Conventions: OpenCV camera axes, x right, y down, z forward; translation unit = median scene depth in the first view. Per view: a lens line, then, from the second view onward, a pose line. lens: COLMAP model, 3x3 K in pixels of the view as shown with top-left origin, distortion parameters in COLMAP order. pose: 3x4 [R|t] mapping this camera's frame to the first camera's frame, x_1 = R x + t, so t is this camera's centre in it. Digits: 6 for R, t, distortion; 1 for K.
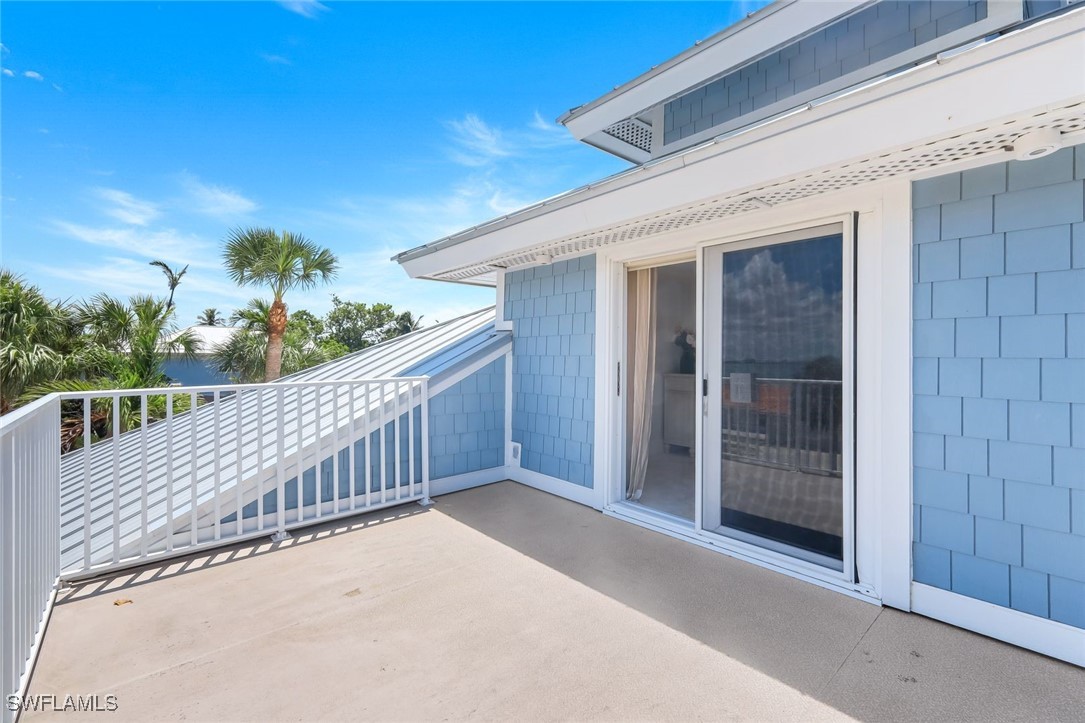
lens RADIAL K [[476.7, 0, 548.1], [0, 476.7, 356.3], [0, 0, 1]] dist [0.002737, 0.000203]
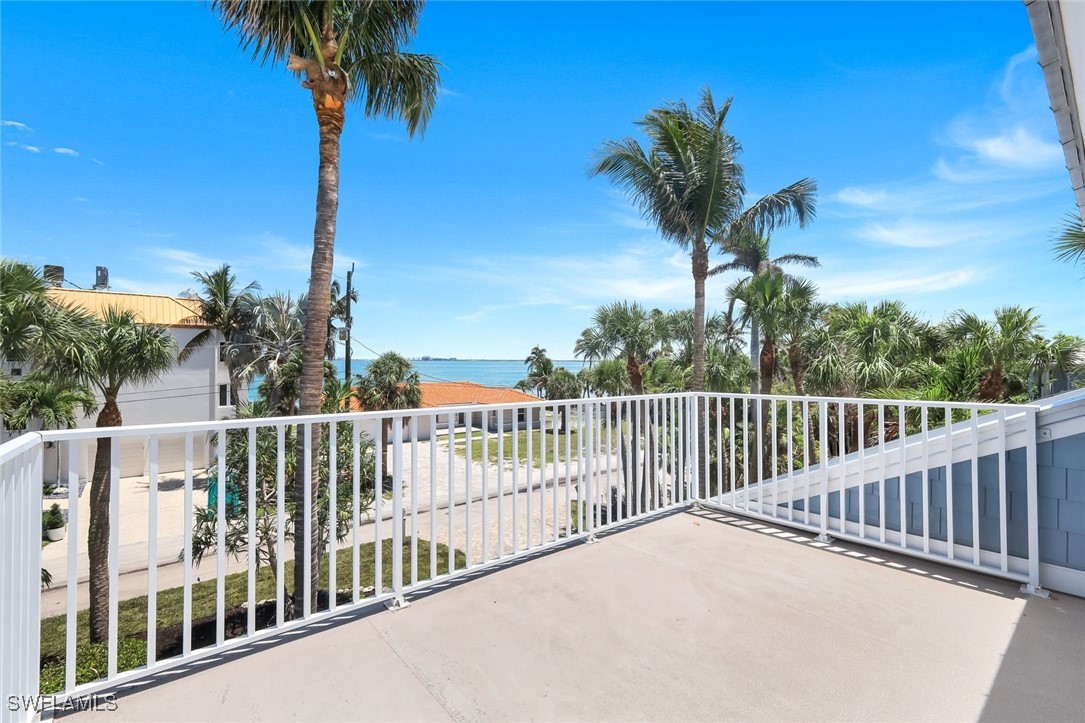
lens RADIAL K [[476.7, 0, 548.0], [0, 476.7, 362.5], [0, 0, 1]] dist [0.002737, 0.000203]
pose [[-0.039363, -0.006340, -0.999205, 0.559725], [0.000251, 0.999980, -0.006355, -0.021692], [0.999225, -0.000501, -0.039361, 0.402227]]
